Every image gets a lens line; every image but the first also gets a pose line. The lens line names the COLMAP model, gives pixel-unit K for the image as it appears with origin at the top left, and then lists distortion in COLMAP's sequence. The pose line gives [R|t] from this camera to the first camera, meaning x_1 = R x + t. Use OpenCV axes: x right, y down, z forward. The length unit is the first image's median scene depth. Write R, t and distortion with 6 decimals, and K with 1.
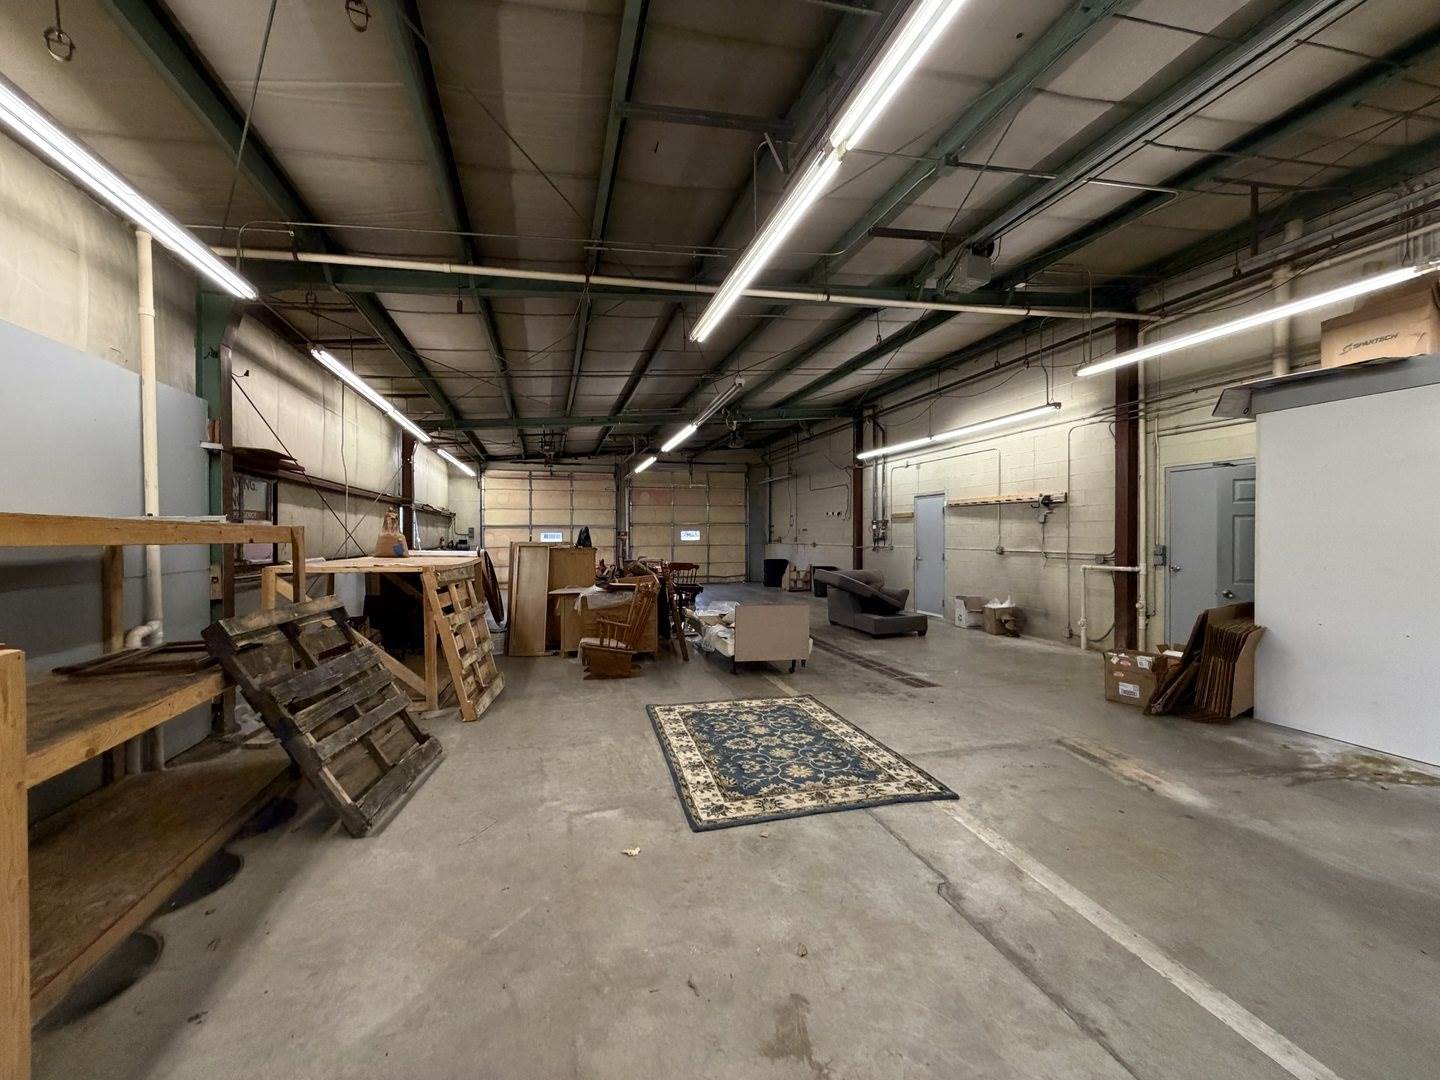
lens RADIAL K [[572.9, 0, 716.4], [0, 572.9, 541.2], [0, 0, 1]] dist [-0.001529, 0.000612]
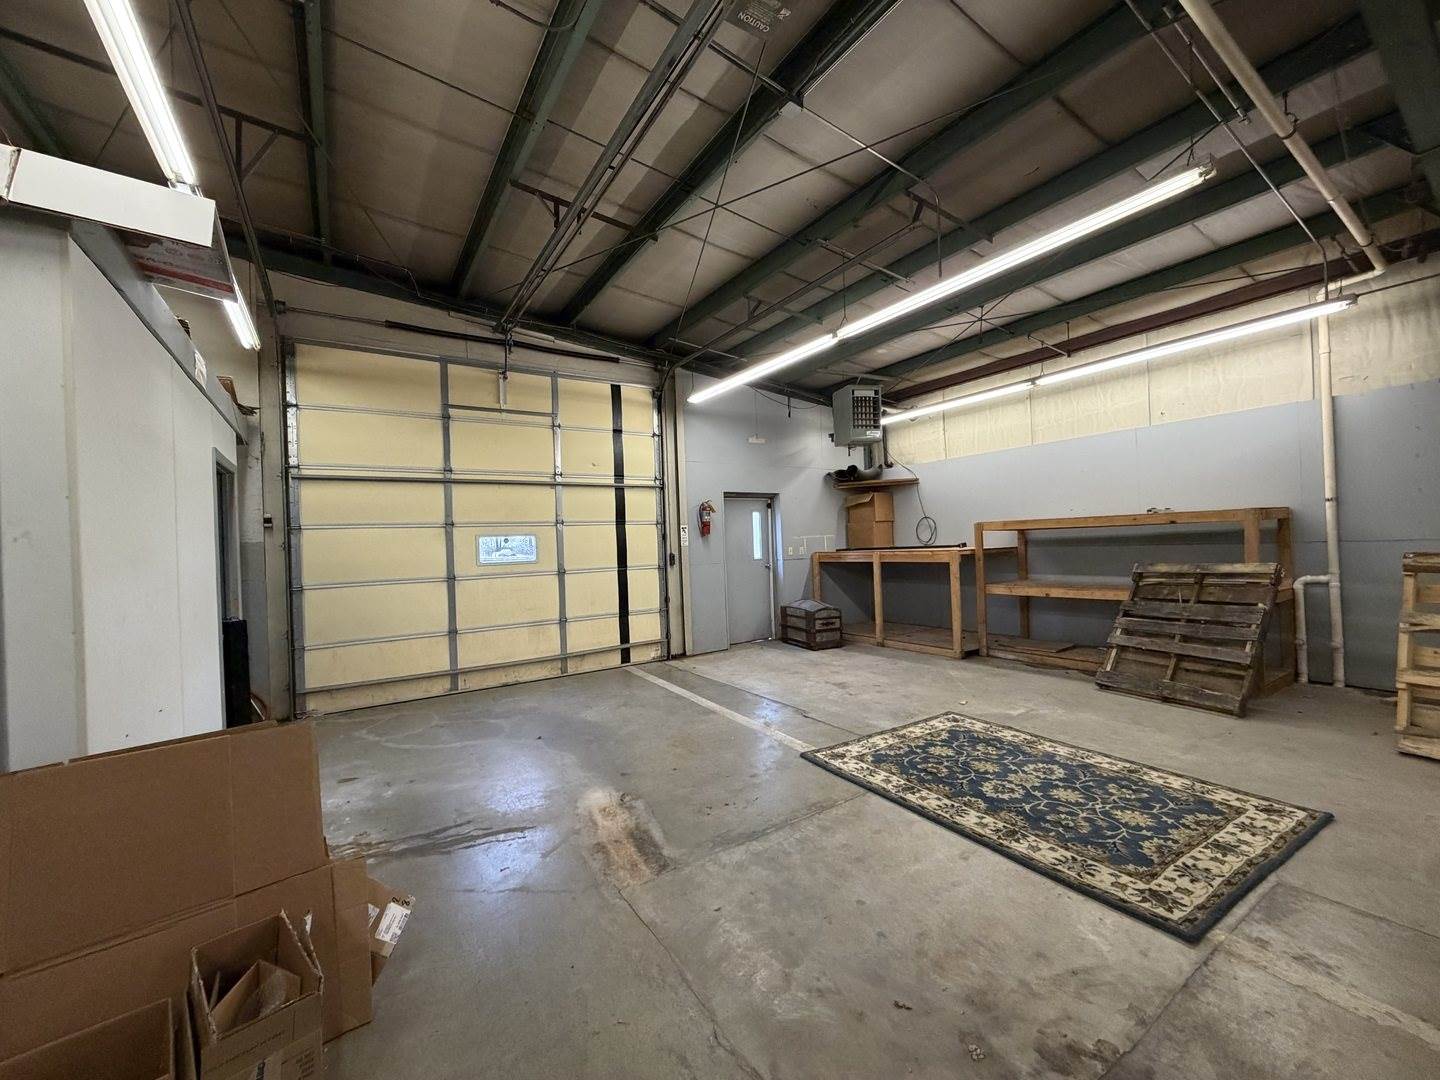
lens RADIAL K [[572.9, 0, 716.2], [0, 572.9, 538.8], [0, 0, 1]] dist [-0.001529, 0.000612]
pose [[-0.955855, 0.037108, -0.291488, 0.728690], [0.038186, 0.999269, 0.001992, -0.004388], [0.291349, -0.009226, -0.956572, 1.655541]]
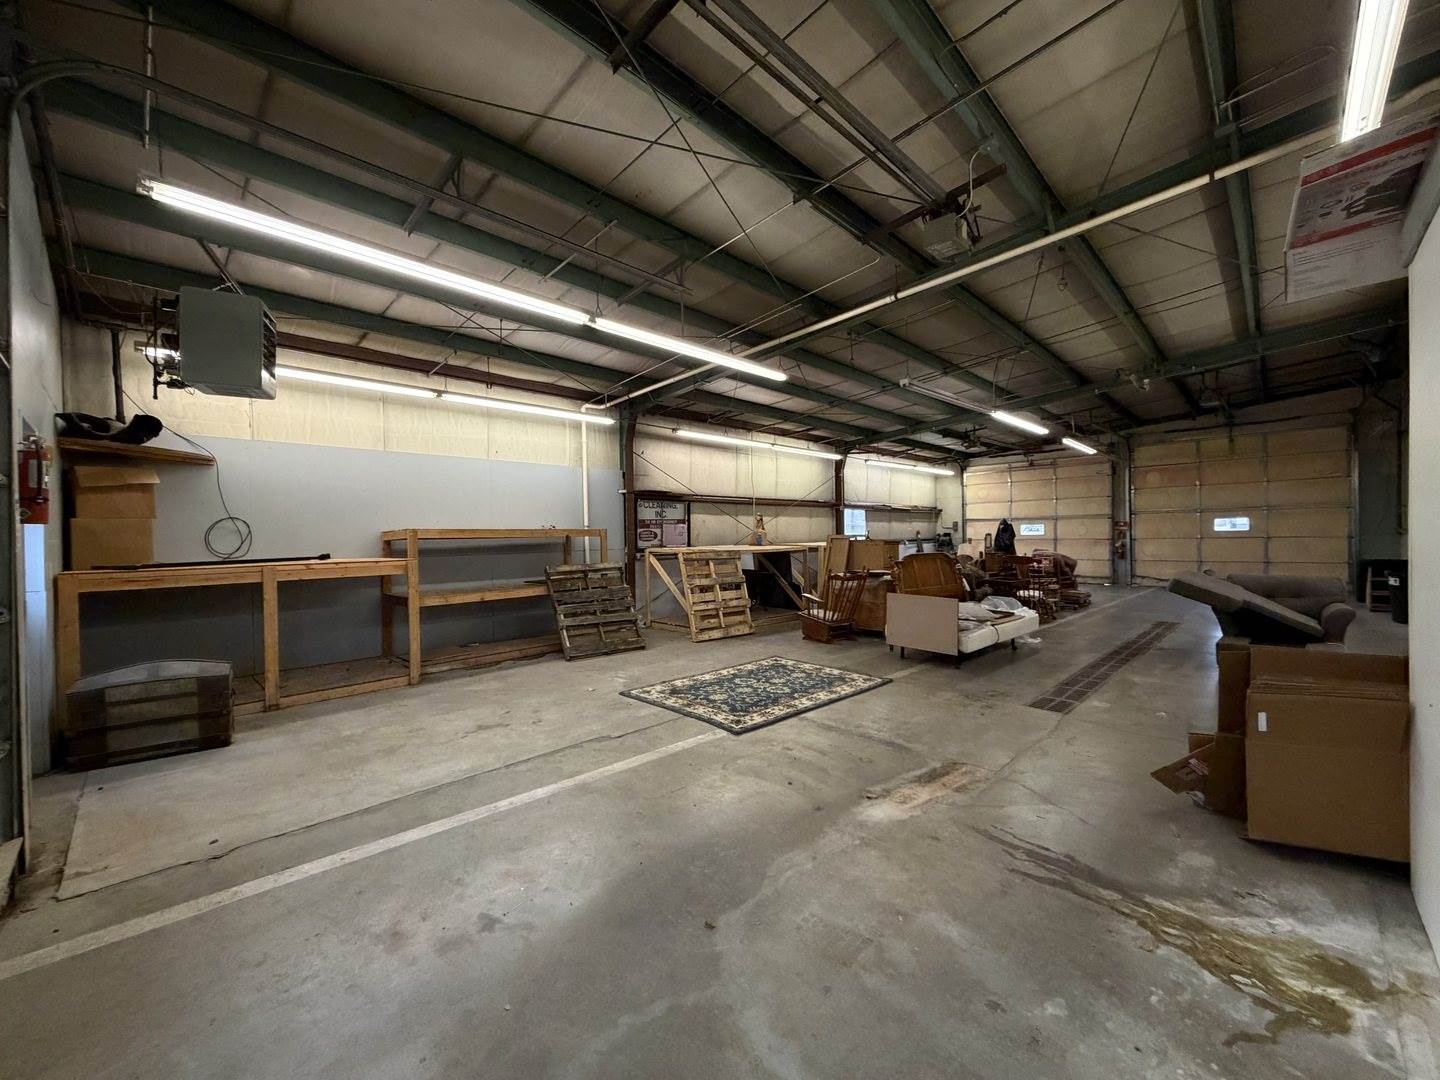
lens RADIAL K [[572.9, 0, 717.4], [0, 572.9, 539.9], [0, 0, 1]] dist [-0.001529, 0.000612]
pose [[0.486134, 0.002429, -0.873881, 1.208672], [0.007070, 0.999952, 0.006713, 0.004117], [0.873856, -0.009442, 0.486094, 0.274911]]
